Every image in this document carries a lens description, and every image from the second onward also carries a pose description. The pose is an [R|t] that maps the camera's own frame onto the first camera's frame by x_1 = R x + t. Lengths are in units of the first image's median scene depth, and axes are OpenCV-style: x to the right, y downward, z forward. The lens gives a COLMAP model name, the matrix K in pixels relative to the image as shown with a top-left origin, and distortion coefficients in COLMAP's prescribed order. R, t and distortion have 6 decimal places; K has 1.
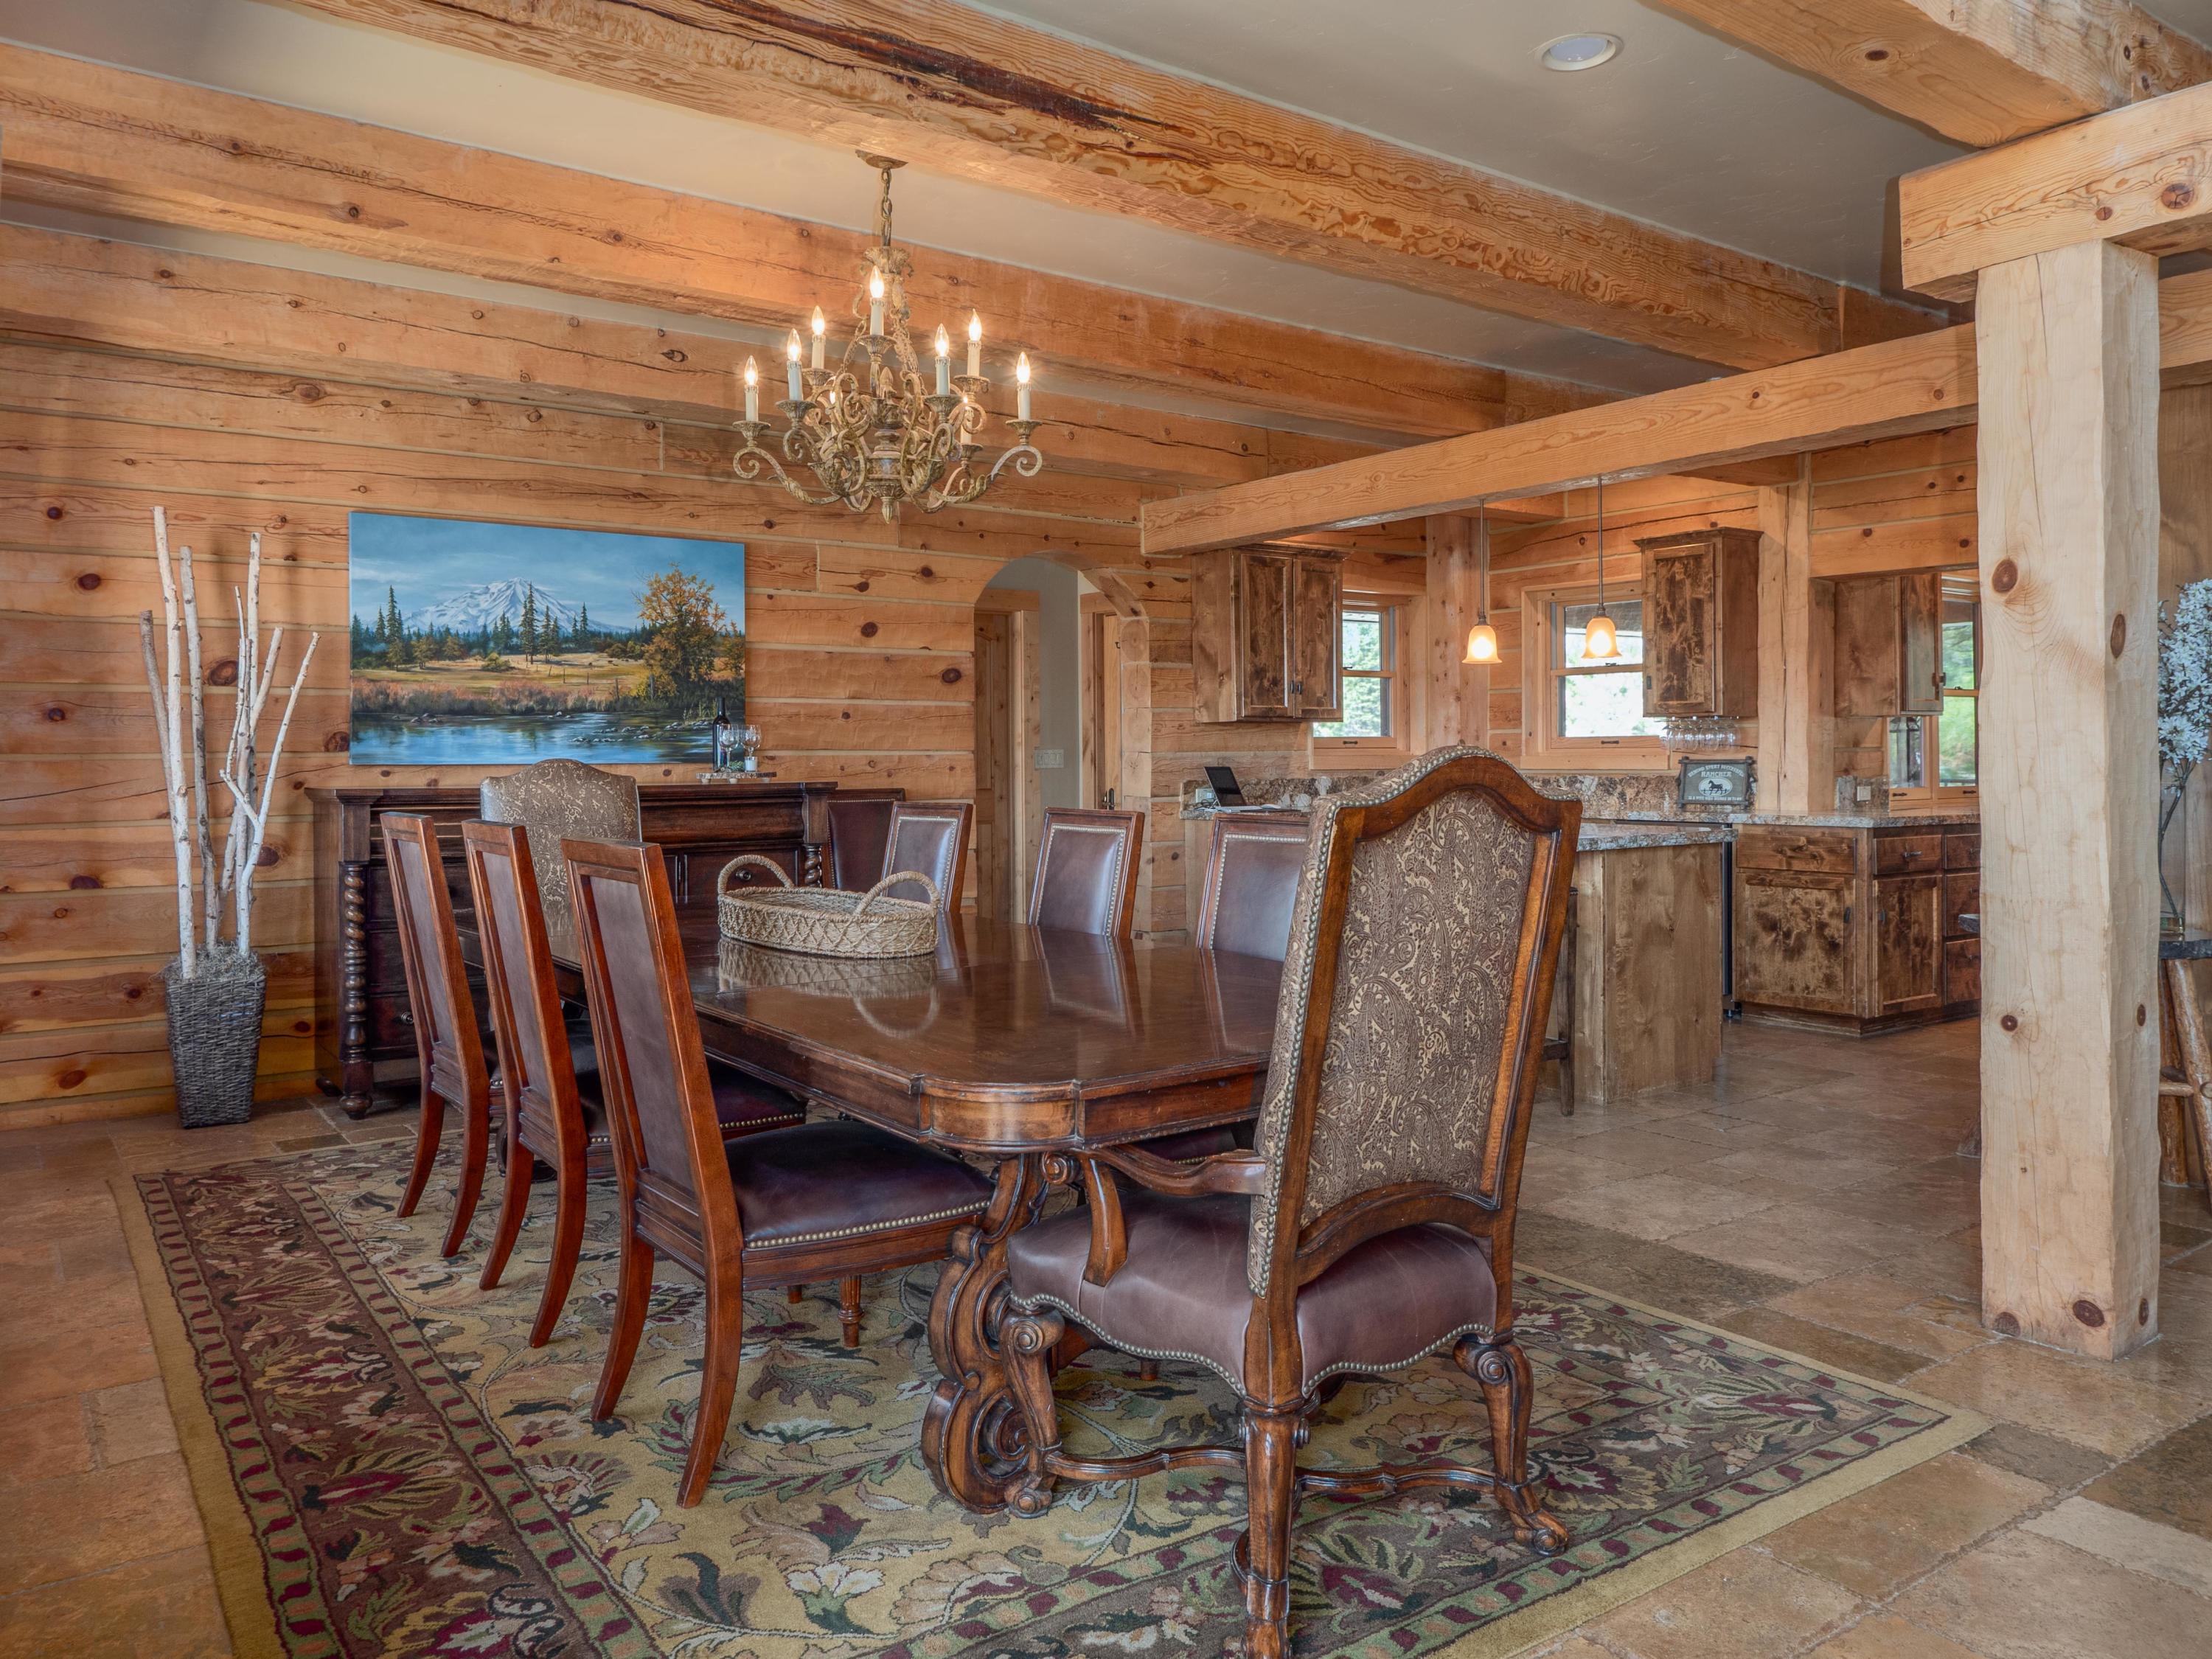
lens RADIAL K [[1550.7, 0, 1106.0], [0, 1550.7, 829.5], [0, 0, 1]] dist [0.002687, 0.000470]
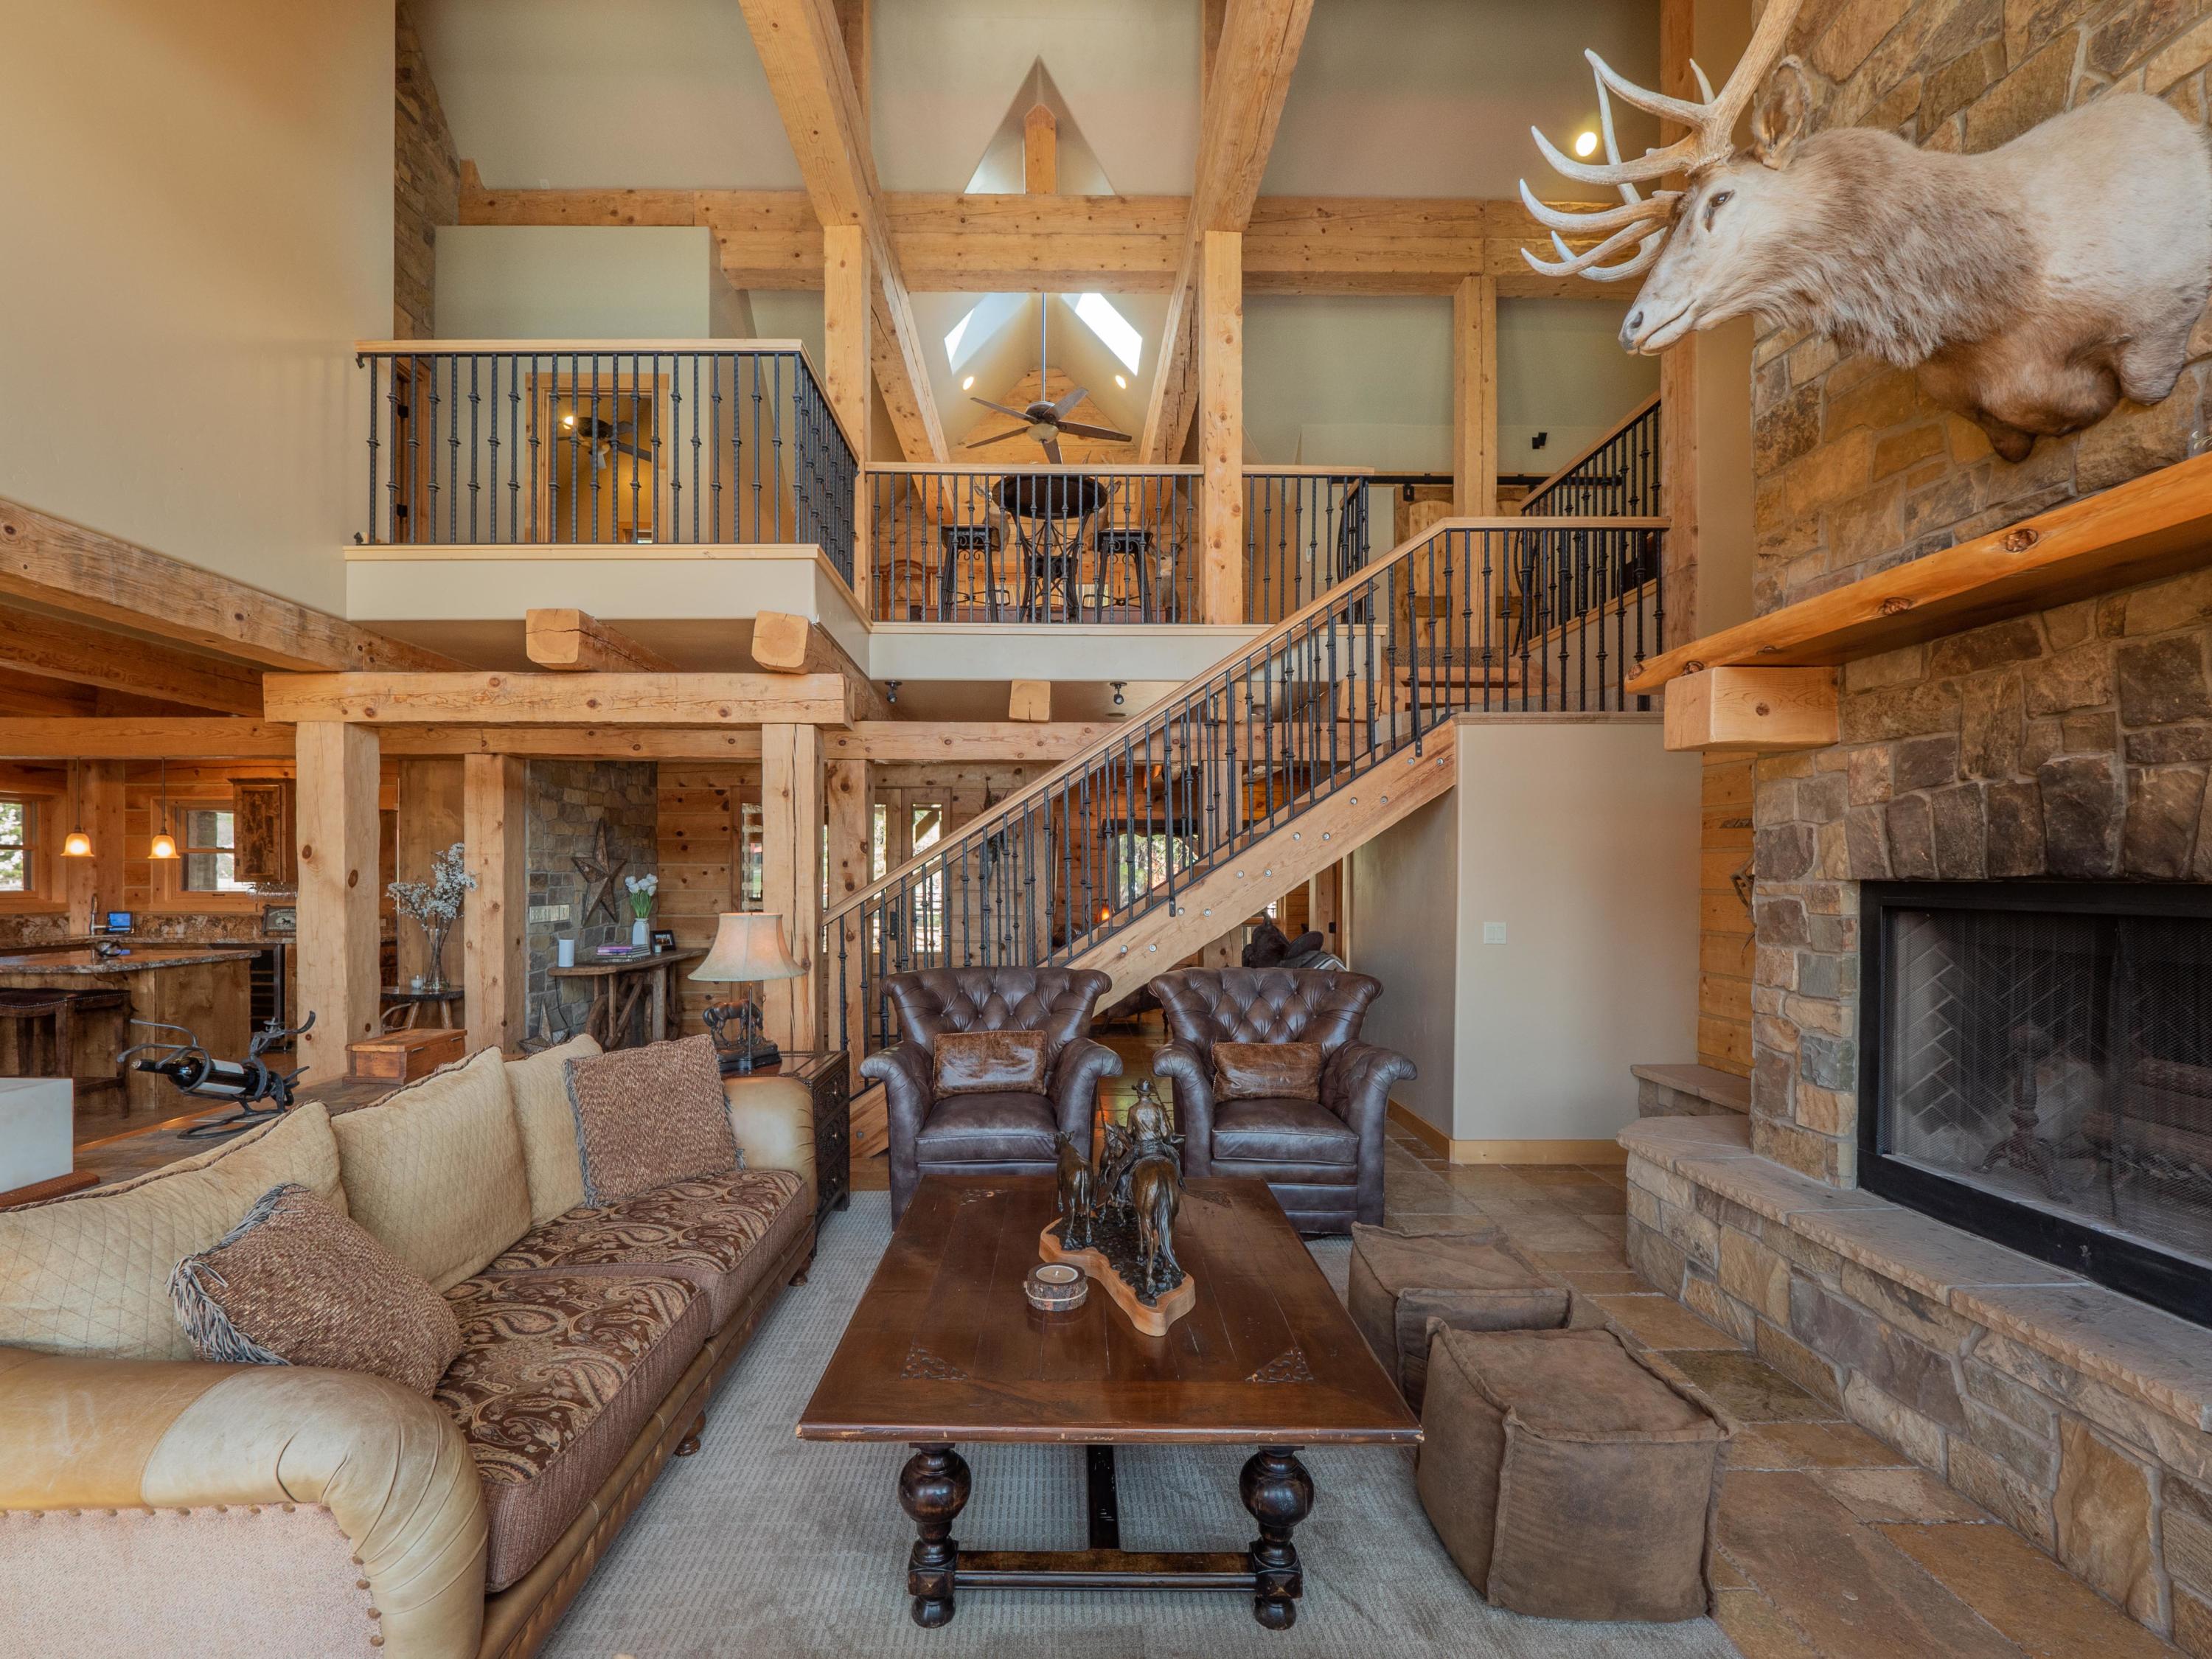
lens RADIAL K [[964.2, 0, 1053.2], [0, 964.2, 885.5], [0, 0, 1]] dist [-0.000553, -0.000095]
pose [[0.594610, 0.002136, 0.804012, 0.029066], [0.027309, 0.999366, -0.022851, -0.020258], [-0.803551, 0.035544, 0.594174, -0.366625]]
